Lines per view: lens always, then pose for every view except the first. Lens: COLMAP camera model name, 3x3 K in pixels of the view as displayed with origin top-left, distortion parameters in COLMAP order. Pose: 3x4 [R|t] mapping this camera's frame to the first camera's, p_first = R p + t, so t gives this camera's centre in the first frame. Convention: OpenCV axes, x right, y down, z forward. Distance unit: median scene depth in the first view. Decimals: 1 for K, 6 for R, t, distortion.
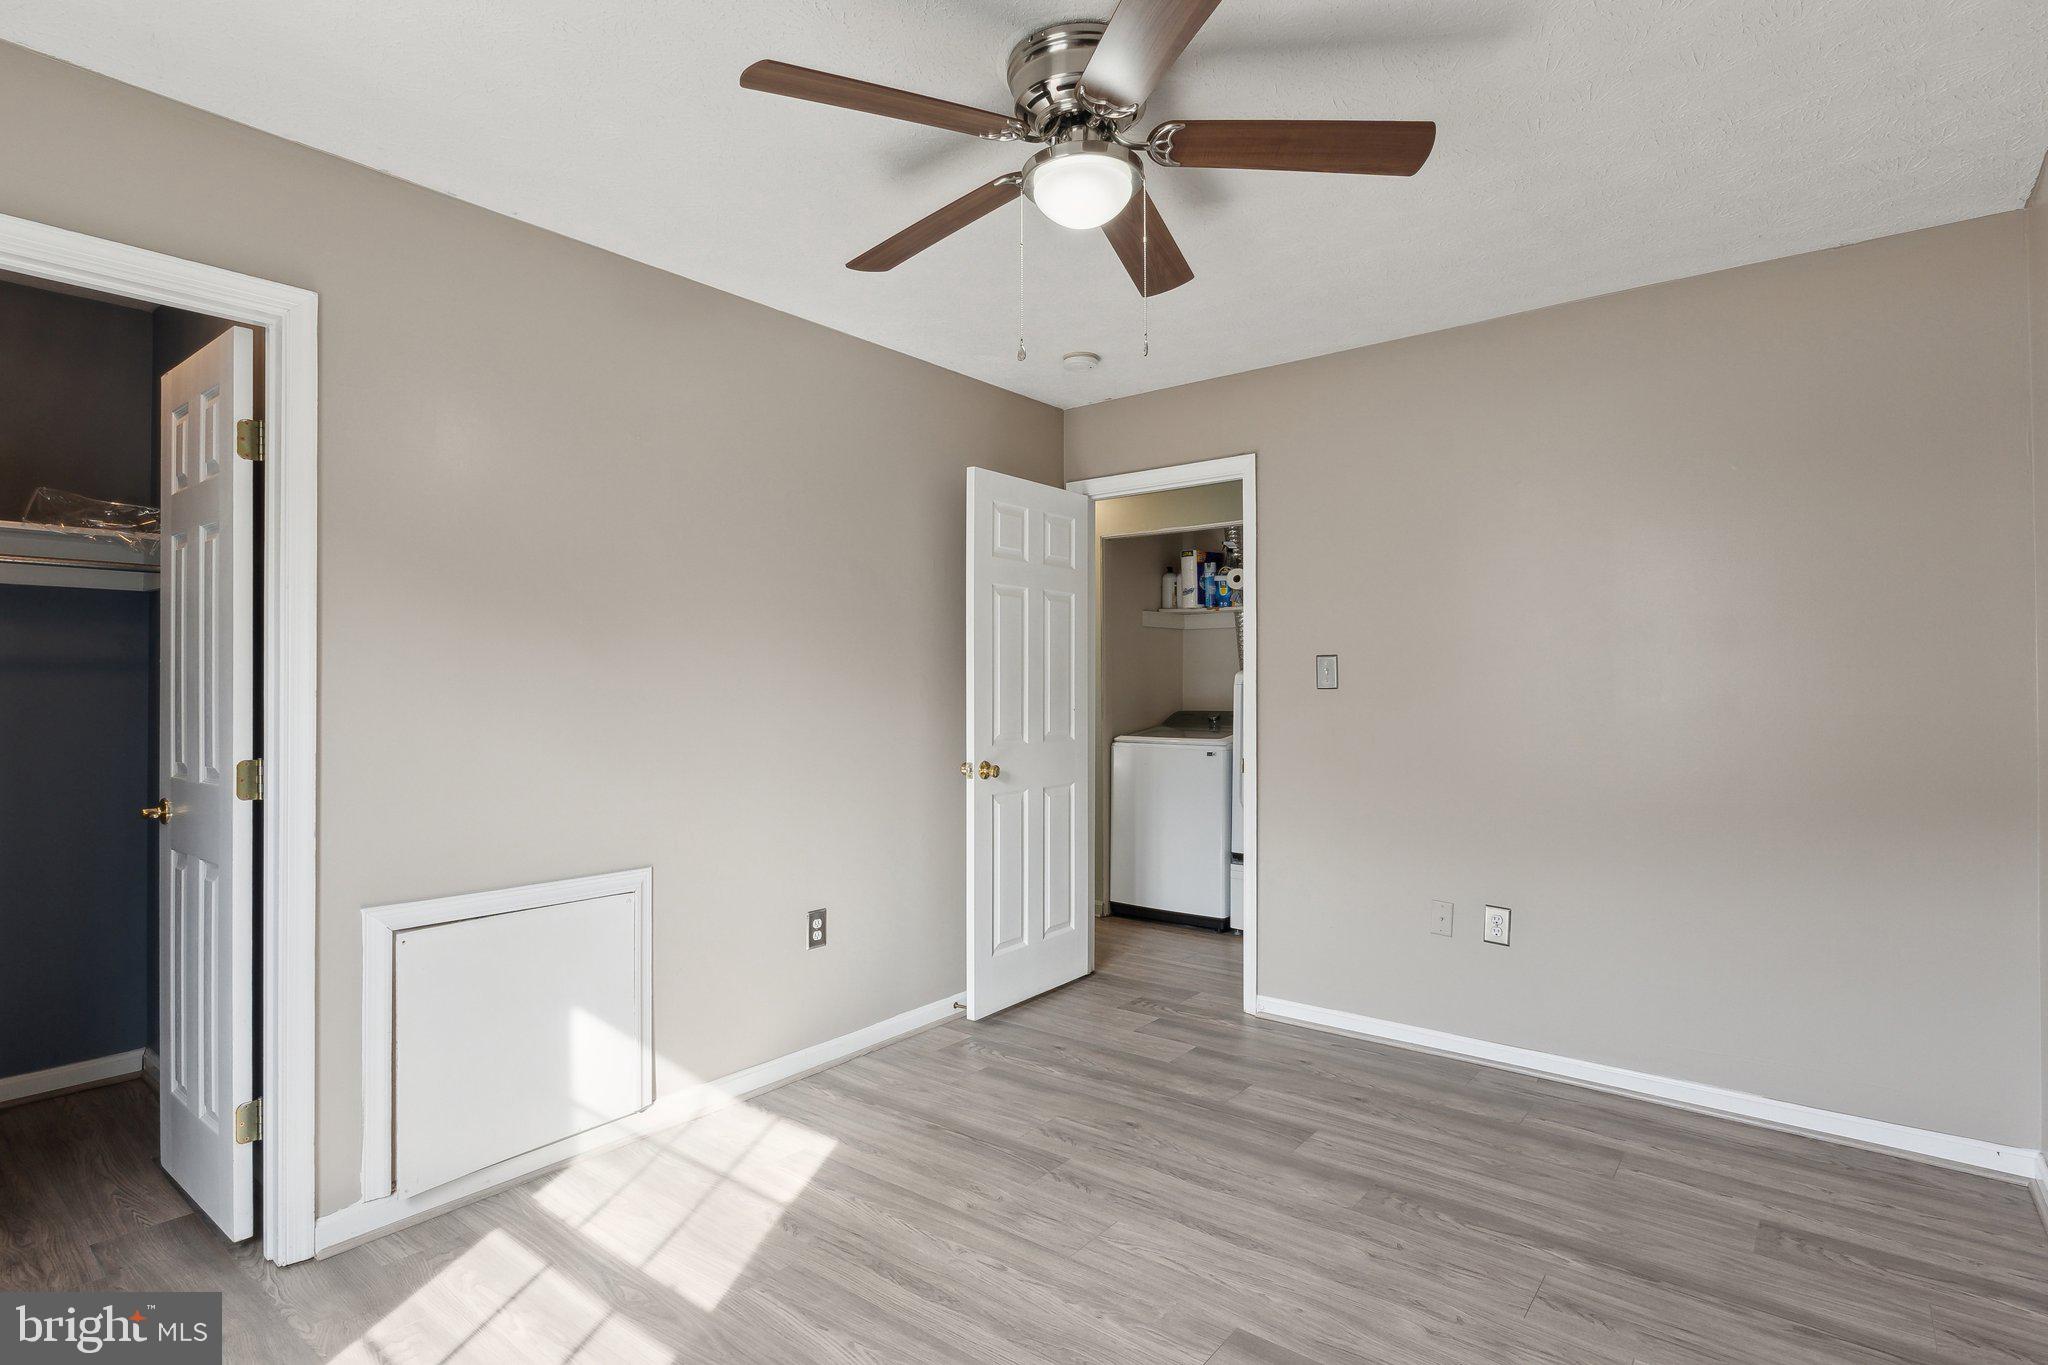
lens RADIAL K [[1022.1, 0, 1018.7], [0, 1022.1, 674.6], [0, 0, 1]] dist [0.000508, -0.000258]
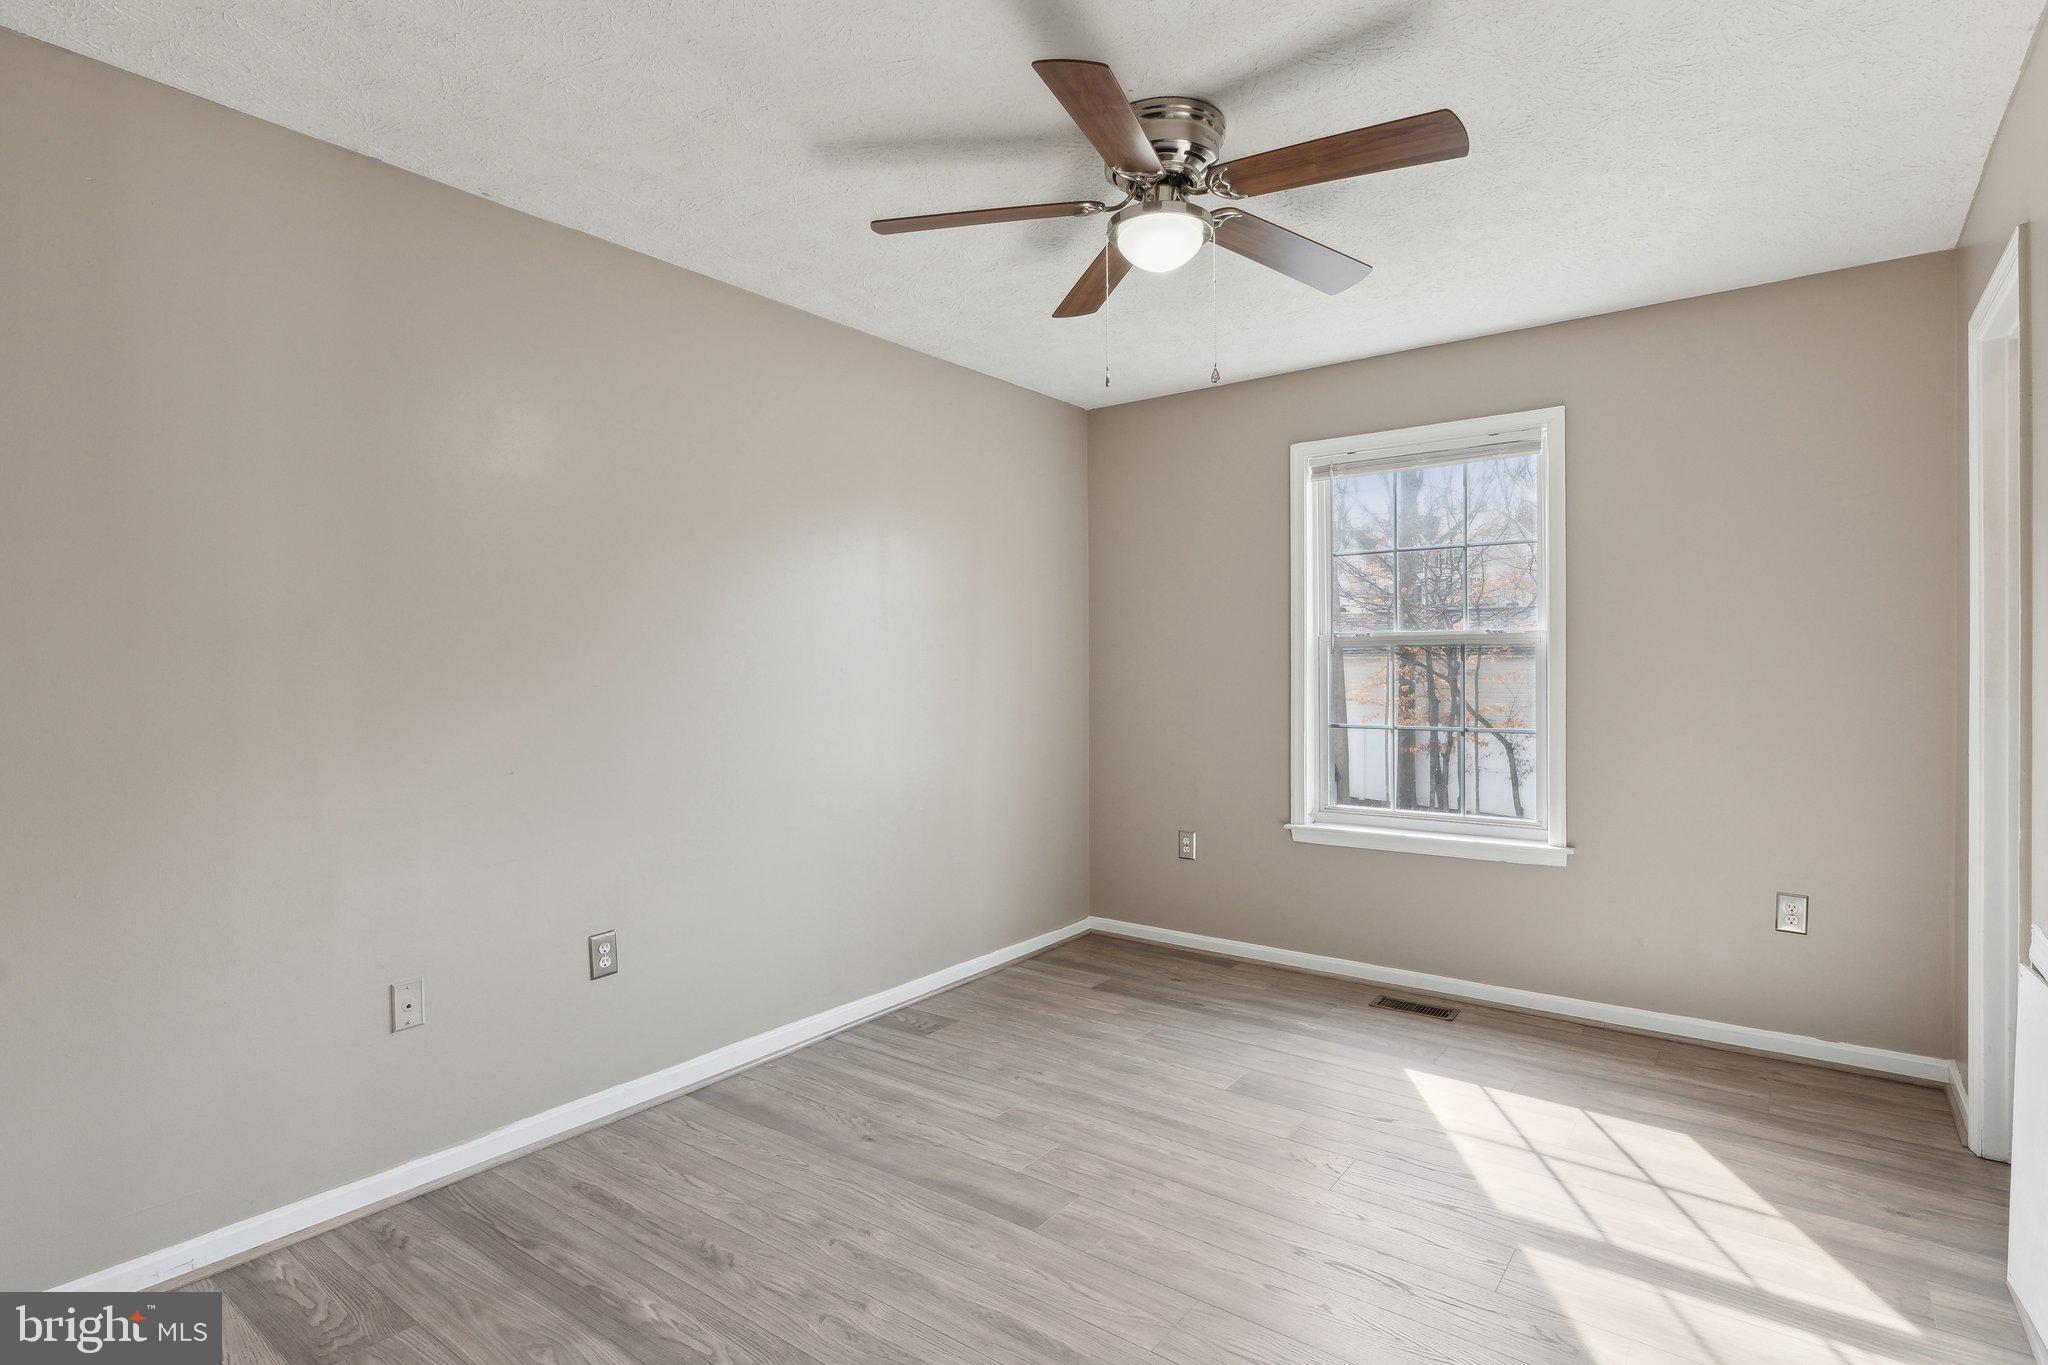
lens RADIAL K [[1022.1, 0, 1018.7], [0, 1022.1, 674.6], [0, 0, 1]] dist [0.000508, -0.000258]
pose [[-0.999463, 0.008505, -0.031635, 0.244373], [0.008698, 0.999944, -0.005964, 0.024099], [0.031583, -0.006236, -0.999482, 1.994253]]
